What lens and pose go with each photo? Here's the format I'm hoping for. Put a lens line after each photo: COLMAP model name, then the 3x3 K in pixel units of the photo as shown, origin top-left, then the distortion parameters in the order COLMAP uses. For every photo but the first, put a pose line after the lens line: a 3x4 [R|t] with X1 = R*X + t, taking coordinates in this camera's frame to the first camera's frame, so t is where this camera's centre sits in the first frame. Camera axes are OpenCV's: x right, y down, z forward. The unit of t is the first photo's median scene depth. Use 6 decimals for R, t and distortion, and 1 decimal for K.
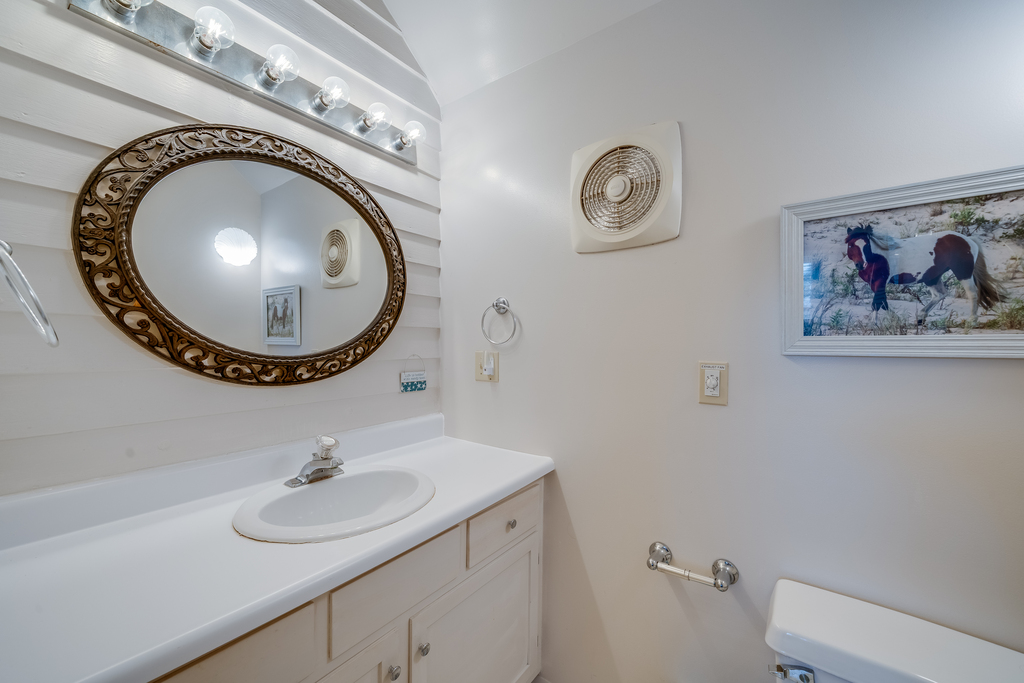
lens RADIAL K [[401.8, 0, 510.8], [0, 401.8, 345.8], [0, 0, 1]] dist [-0.000601, -0.000474]
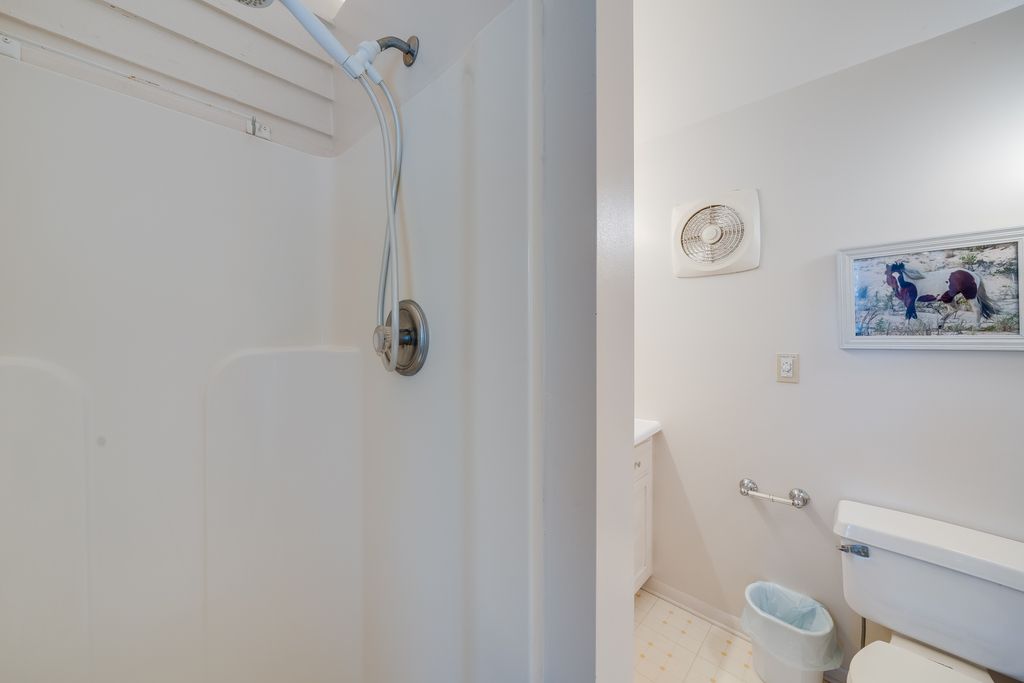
lens RADIAL K [[359.4, 0, 512.8], [0, 359.4, 333.9], [0, 0, 1]] dist [-0.003267, -0.000151]
pose [[0.991541, -0.003298, -0.129749, -0.377064], [0.000307, 0.999734, -0.023064, -0.001159], [0.129791, 0.022829, 0.991279, -0.506013]]
